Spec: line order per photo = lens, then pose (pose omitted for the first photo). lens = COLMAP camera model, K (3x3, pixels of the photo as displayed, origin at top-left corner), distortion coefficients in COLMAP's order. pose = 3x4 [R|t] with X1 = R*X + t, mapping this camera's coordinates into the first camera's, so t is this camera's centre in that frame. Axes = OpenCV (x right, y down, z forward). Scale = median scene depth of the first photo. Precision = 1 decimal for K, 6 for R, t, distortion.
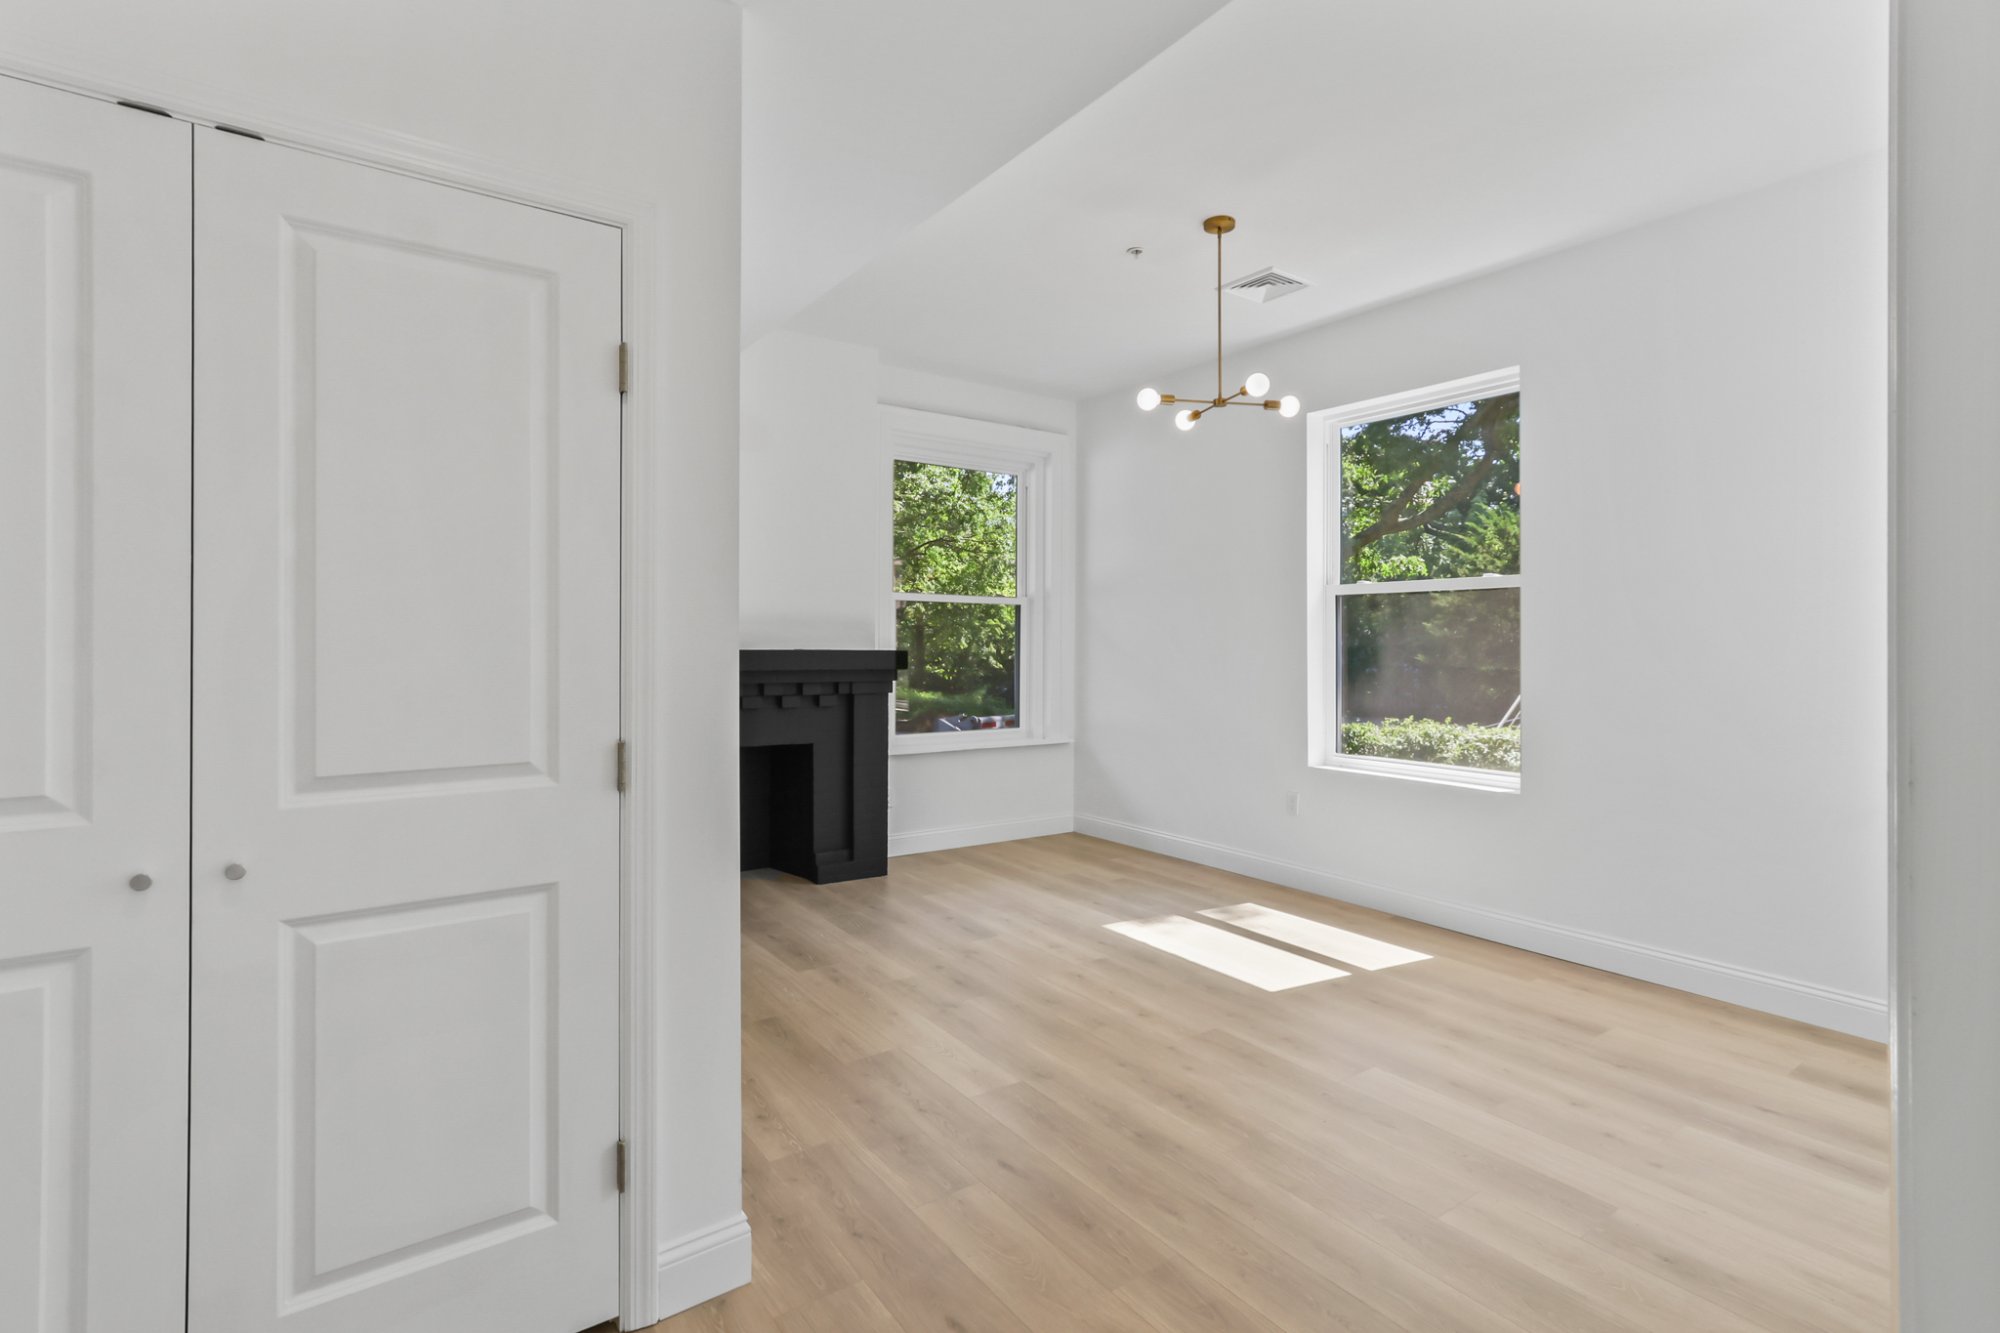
lens RADIAL K [[915.5, 0, 983.6], [0, 915.5, 638.5], [0, 0, 1]] dist [-0.000426, -0.000349]
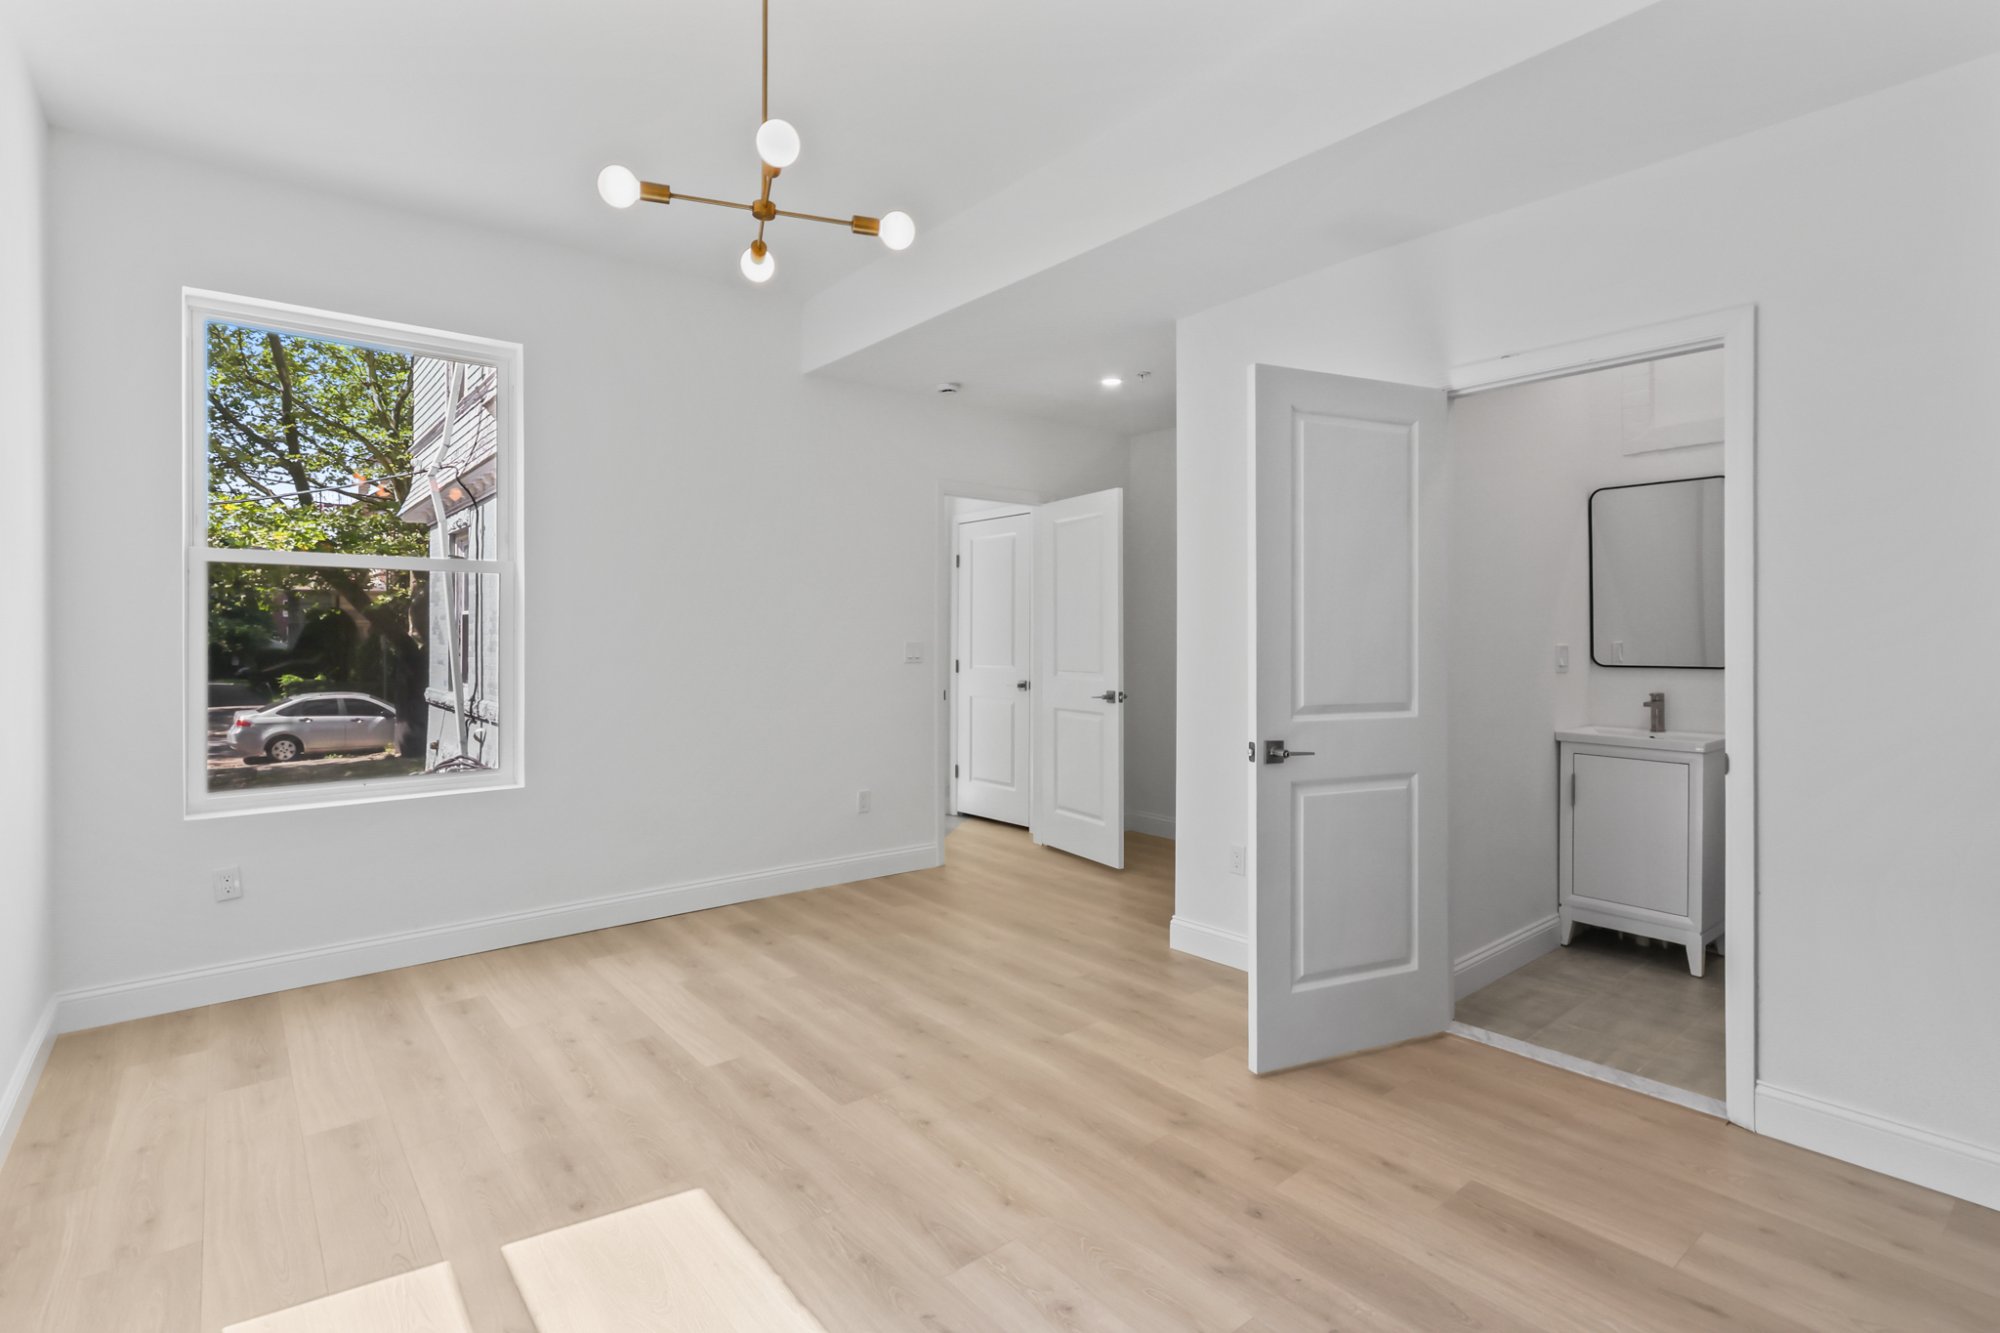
lens RADIAL K [[921.4, 0, 1005.1], [0, 921.4, 631.8], [0, 0, 1]] dist [-0.001052, -0.000232]
pose [[-0.995267, -0.004028, -0.097094, 0.180018], [-0.003083, 0.999946, -0.009888, 0.010371], [0.097128, -0.009542, -0.995226, 1.739004]]
